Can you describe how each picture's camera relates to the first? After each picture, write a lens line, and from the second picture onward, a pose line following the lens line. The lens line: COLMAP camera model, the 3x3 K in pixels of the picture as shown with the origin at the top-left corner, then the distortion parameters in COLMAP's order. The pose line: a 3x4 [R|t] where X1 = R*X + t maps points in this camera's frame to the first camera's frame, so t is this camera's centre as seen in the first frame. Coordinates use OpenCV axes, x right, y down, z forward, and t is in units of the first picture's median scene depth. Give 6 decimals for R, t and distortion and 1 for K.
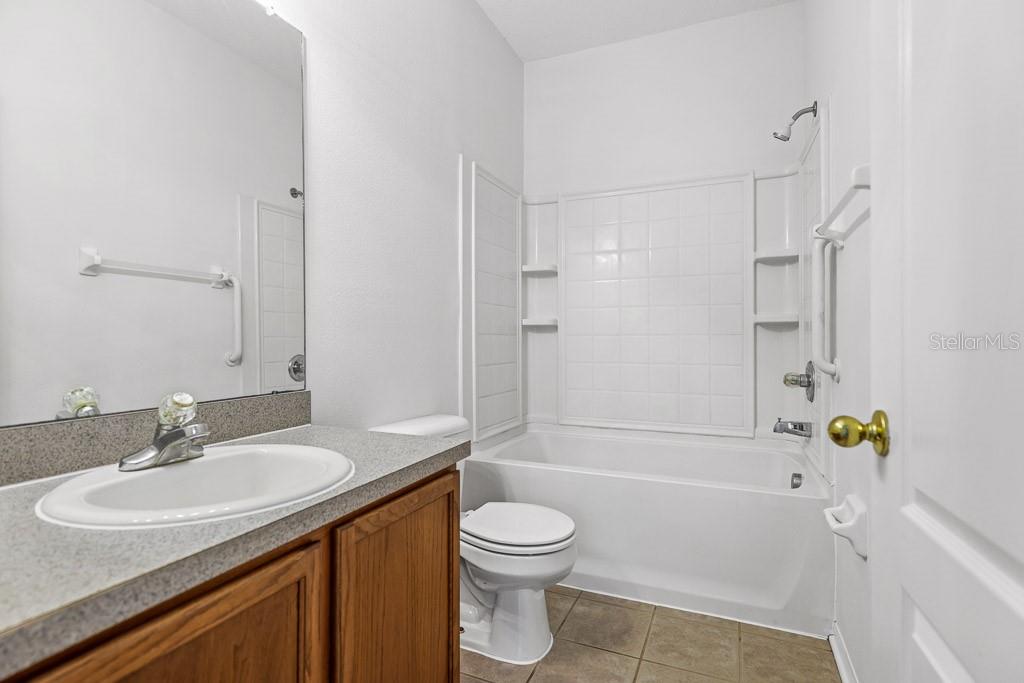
lens RADIAL K [[497.2, 0, 514.9], [0, 497.2, 340.2], [0, 0, 1]] dist [0.000080, 0.000173]
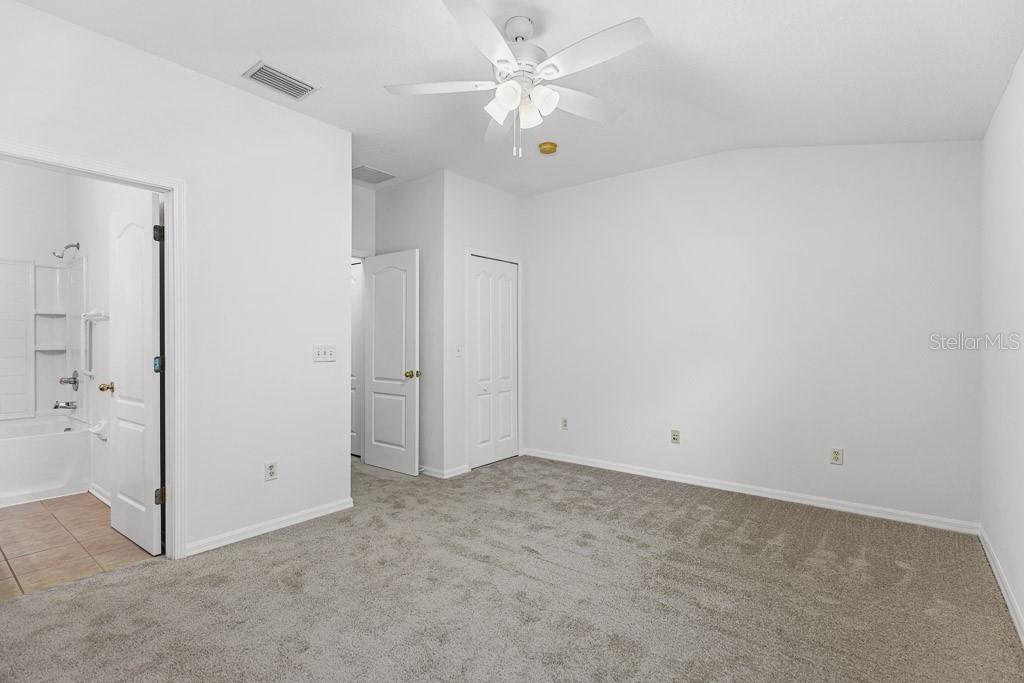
lens RADIAL K [[488.4, 0, 507.9], [0, 488.4, 345.3], [0, 0, 1]] dist [0.006341, 0.000689]
pose [[0.253697, -0.001798, 0.967282, -0.881069], [-0.000529, 0.999998, 0.001998, -0.066076], [-0.967284, -0.001019, 0.253696, -1.194246]]
